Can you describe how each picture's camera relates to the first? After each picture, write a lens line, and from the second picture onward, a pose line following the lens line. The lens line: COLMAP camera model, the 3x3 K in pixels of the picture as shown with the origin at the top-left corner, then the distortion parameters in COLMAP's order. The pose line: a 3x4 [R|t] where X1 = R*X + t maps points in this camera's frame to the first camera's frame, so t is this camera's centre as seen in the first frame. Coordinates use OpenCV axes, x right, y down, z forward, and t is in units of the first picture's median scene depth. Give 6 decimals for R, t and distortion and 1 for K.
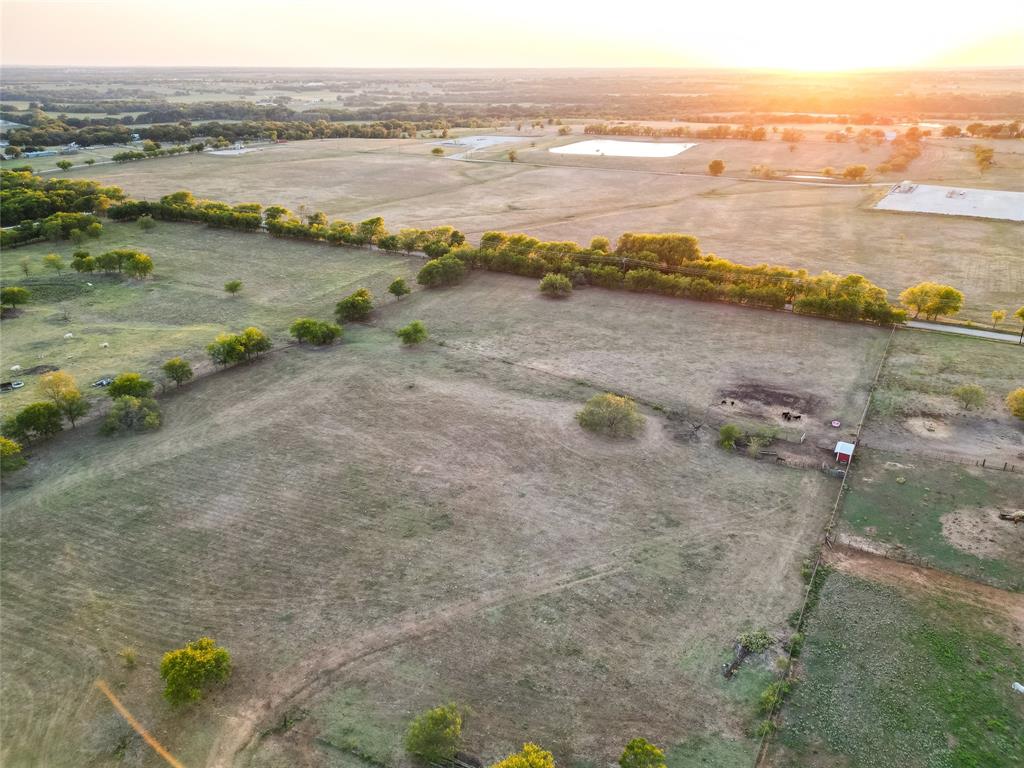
lens RADIAL K [[718.9, 0, 511.0], [0, 718.9, 387.9], [0, 0, 1]] dist [0.065968, -0.053866]
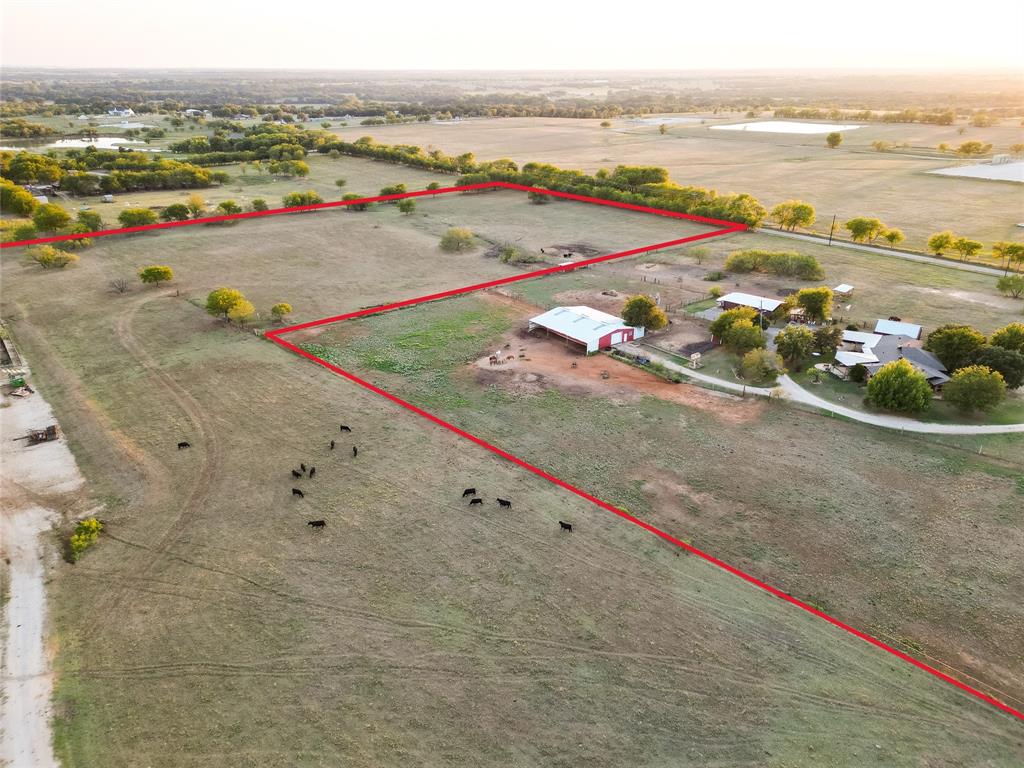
lens RADIAL K [[718.9, 0, 511.0], [0, 718.9, 387.9], [0, 0, 1]] dist [0.065968, -0.053866]
pose [[0.925629, 0.154685, -0.345374, 0.412451], [-0.155270, 0.987526, 0.026154, 0.145899], [0.345111, 0.029417, 0.938101, -0.216811]]
